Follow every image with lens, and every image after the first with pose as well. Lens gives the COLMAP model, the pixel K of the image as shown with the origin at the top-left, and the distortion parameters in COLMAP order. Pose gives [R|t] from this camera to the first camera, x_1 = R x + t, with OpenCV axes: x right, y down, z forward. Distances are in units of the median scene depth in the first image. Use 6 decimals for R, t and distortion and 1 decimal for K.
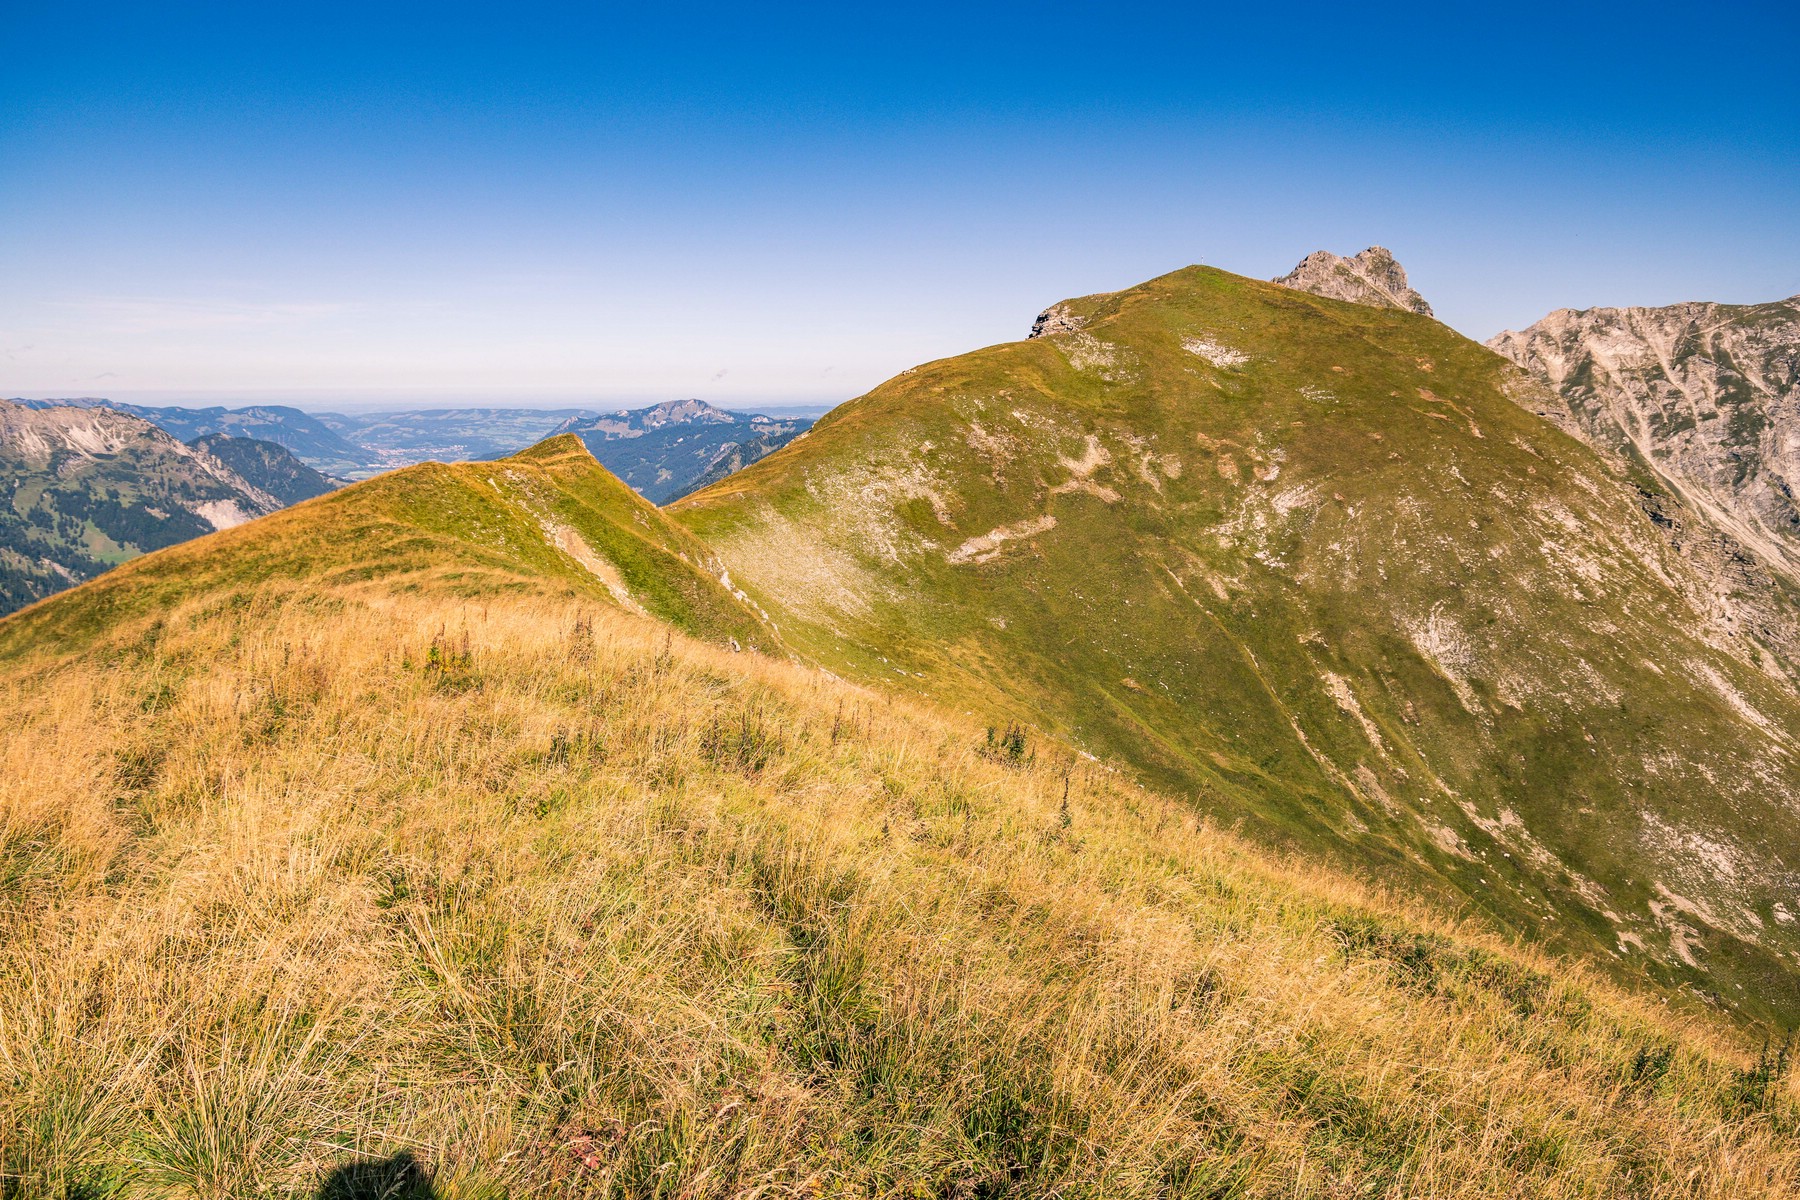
lens RADIAL K [[1217.8, 0, 902.4], [0, 1217.8, 596.6], [0, 0, 1]] dist [-0.057590, 0.062722]
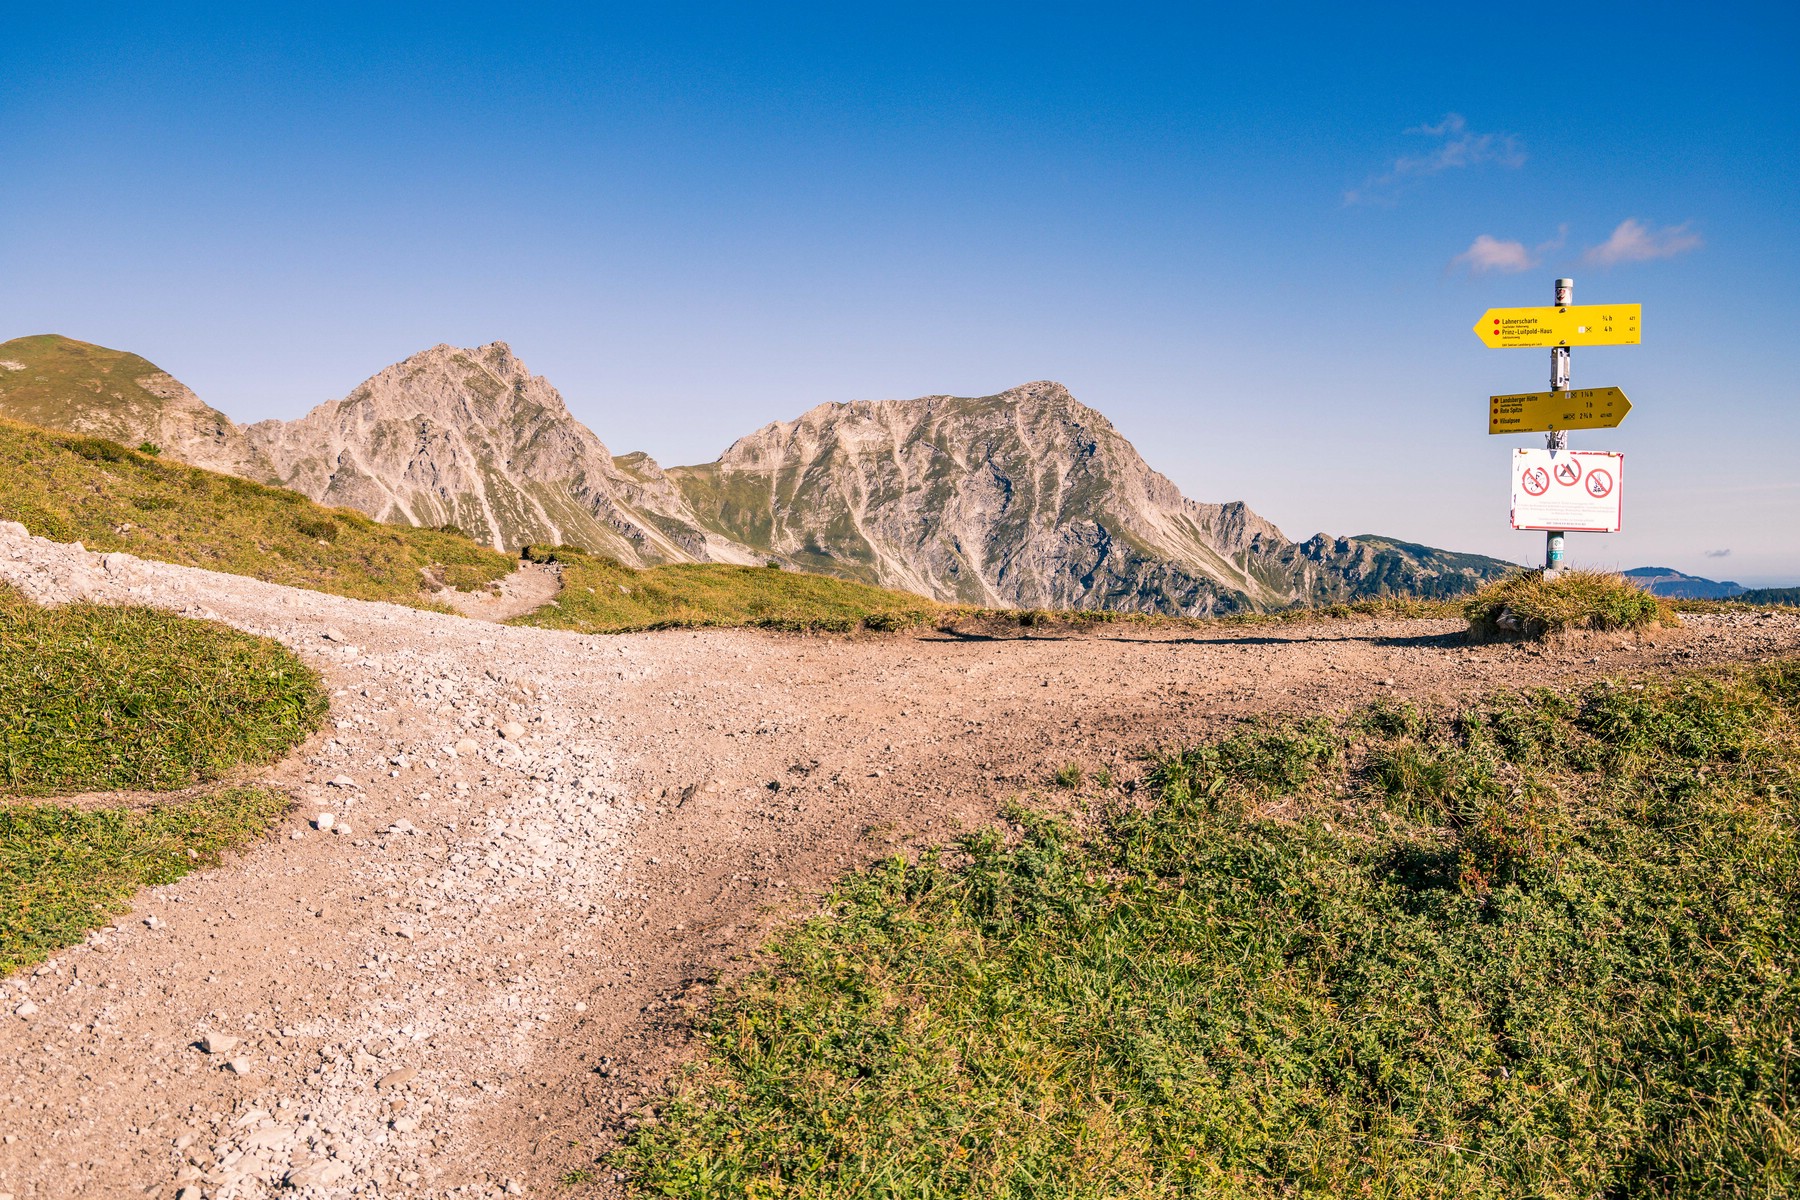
lens RADIAL K [[1869.9, 0, 899.3], [0, 1869.9, 596.5], [0, 0, 1]] dist [-0.007459, 0.000000]
pose [[0.975361, -0.021572, 0.219559, 0.253127], [0.055826, 0.986952, -0.151027, 0.212832], [-0.213436, 0.159563, 0.963839, -0.679768]]
